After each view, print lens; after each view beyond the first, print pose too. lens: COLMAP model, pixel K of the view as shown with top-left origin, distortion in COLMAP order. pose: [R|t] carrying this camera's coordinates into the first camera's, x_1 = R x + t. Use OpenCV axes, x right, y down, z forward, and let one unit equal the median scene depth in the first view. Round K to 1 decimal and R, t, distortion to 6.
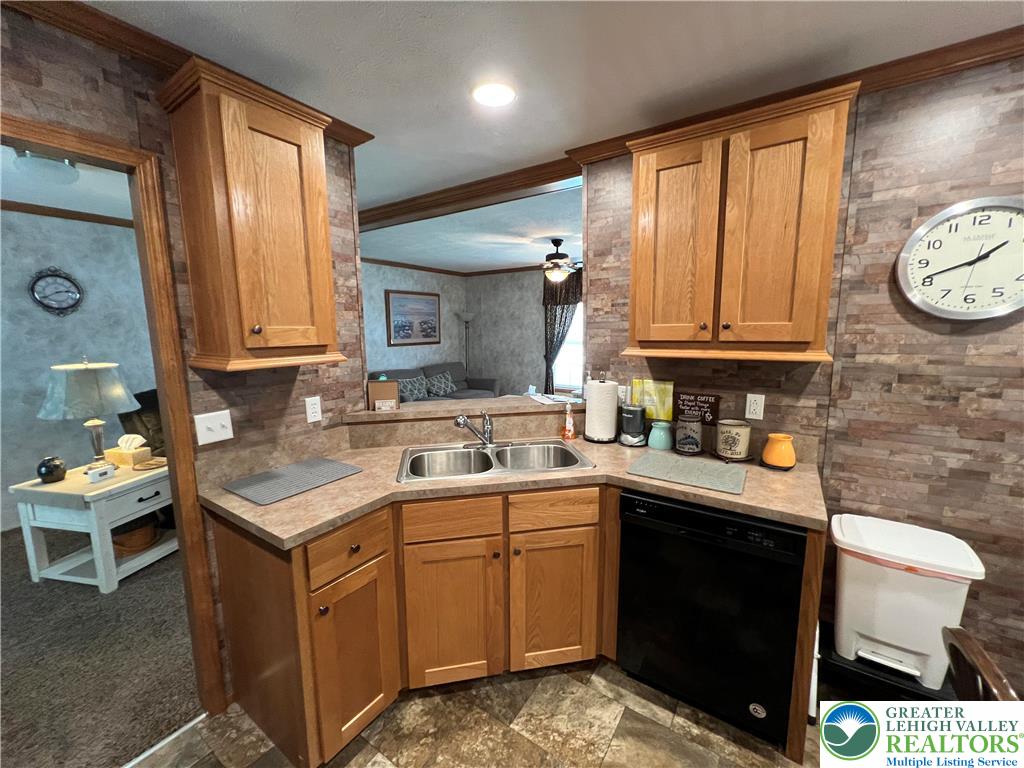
lens RADIAL K [[408.8, 0, 510.8], [0, 408.8, 386.3], [0, 0, 1]] dist [-0.000694, 0.000149]
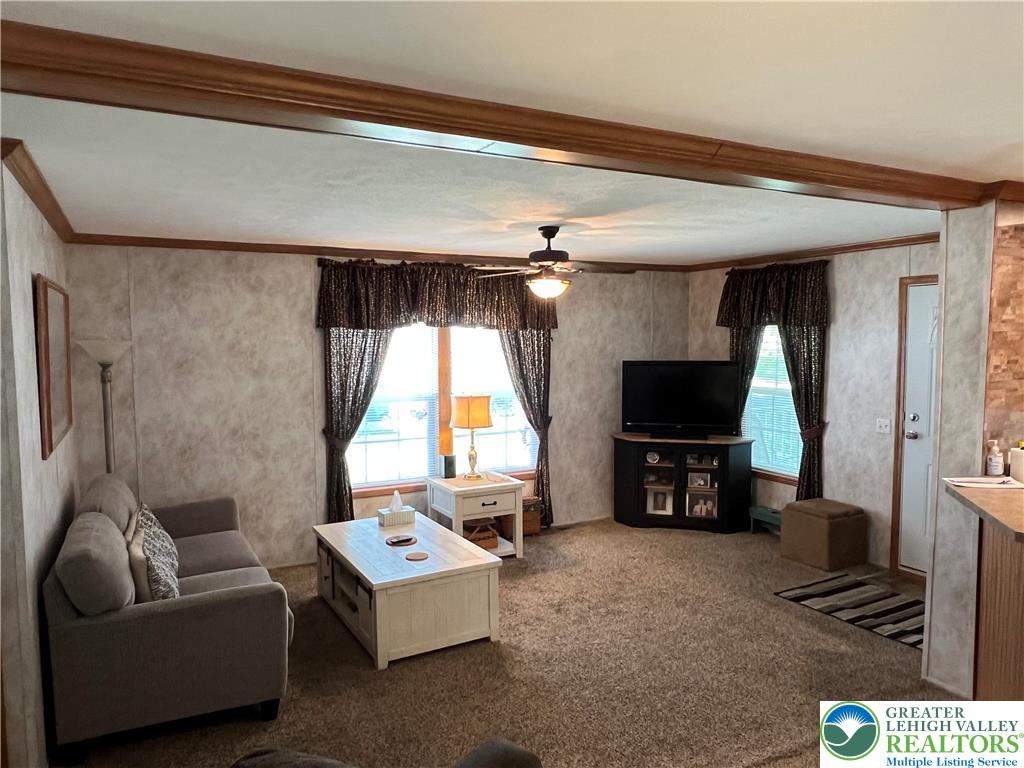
lens RADIAL K [[696.3, 0, 503.1], [0, 696.3, 388.4], [0, 0, 1]] dist [0.006824, 0.002182]
pose [[0.474181, -0.061188, 0.878299, -1.413763], [0.130930, 0.991390, -0.001620, -0.249586], [-0.870638, 0.115764, 0.478109, 1.089982]]
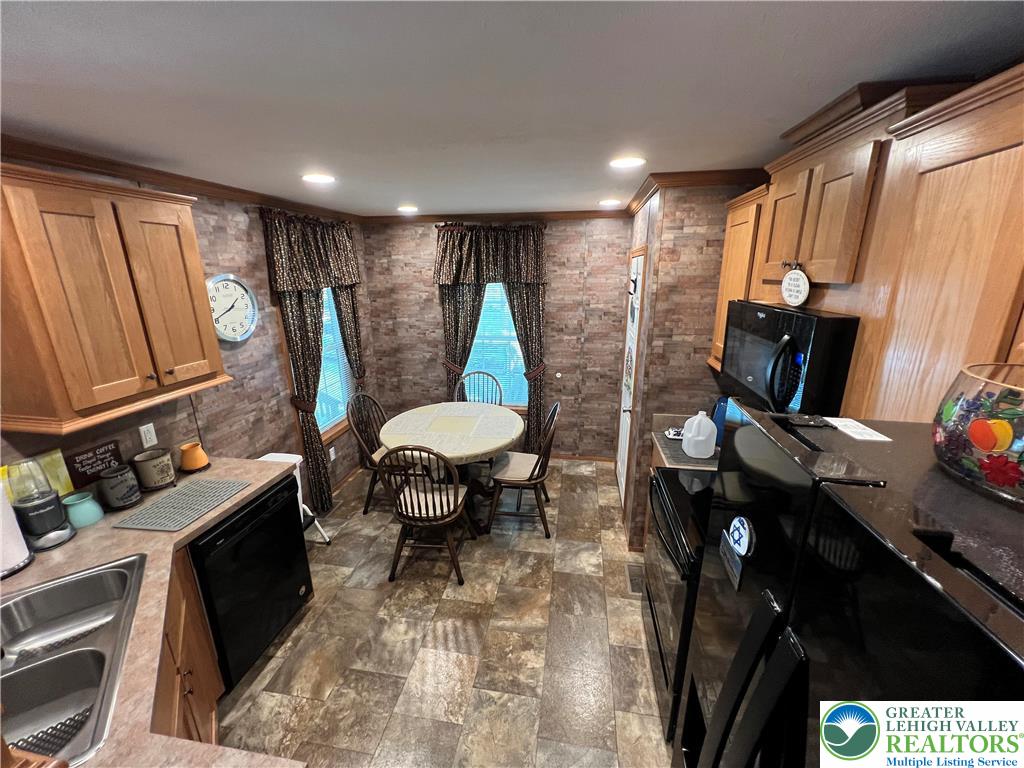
lens RADIAL K [[408.8, 0, 510.8], [0, 408.8, 385.8], [0, 0, 1]] dist [-0.000694, 0.000149]
pose [[-0.418964, -0.233234, 0.877537, -0.587920], [0.147583, 0.936104, 0.319261, -0.221339], [-0.895929, 0.263269, -0.357773, 0.368205]]
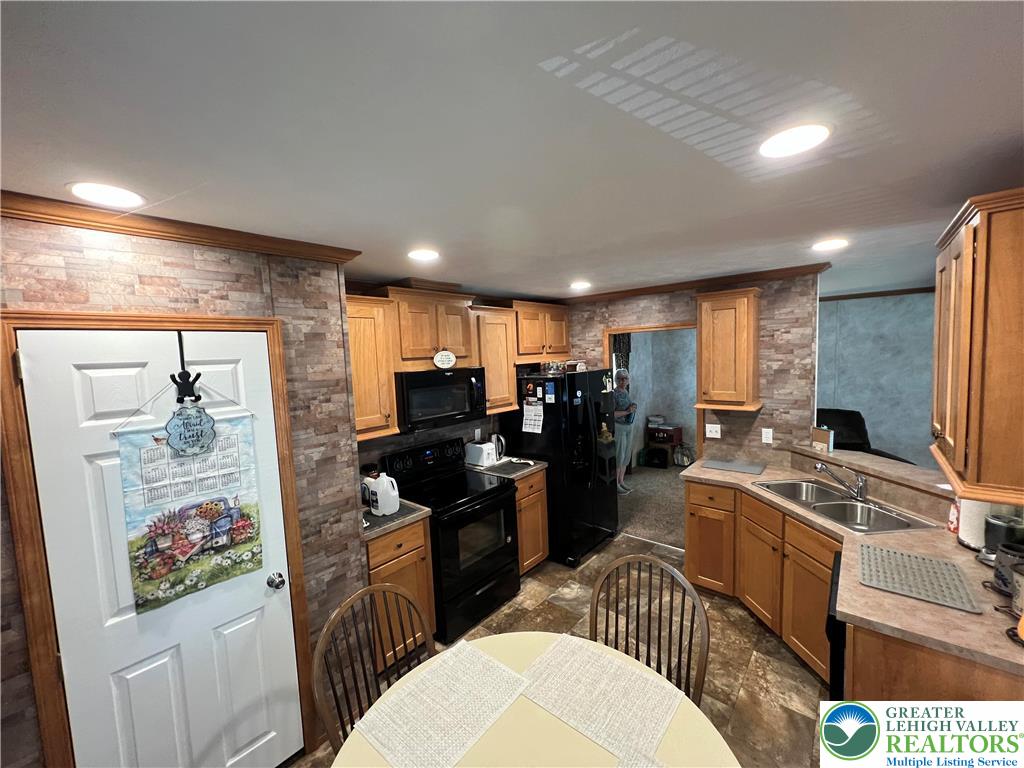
lens RADIAL K [[408.8, 0, 509.6], [0, 408.8, 384.4], [0, 0, 1]] dist [-0.000694, 0.000149]
pose [[-0.120793, 0.088654, -0.988711, 1.037821], [-0.102110, 0.989611, 0.101210, -0.172389], [0.987412, 0.113183, -0.110486, 0.071826]]
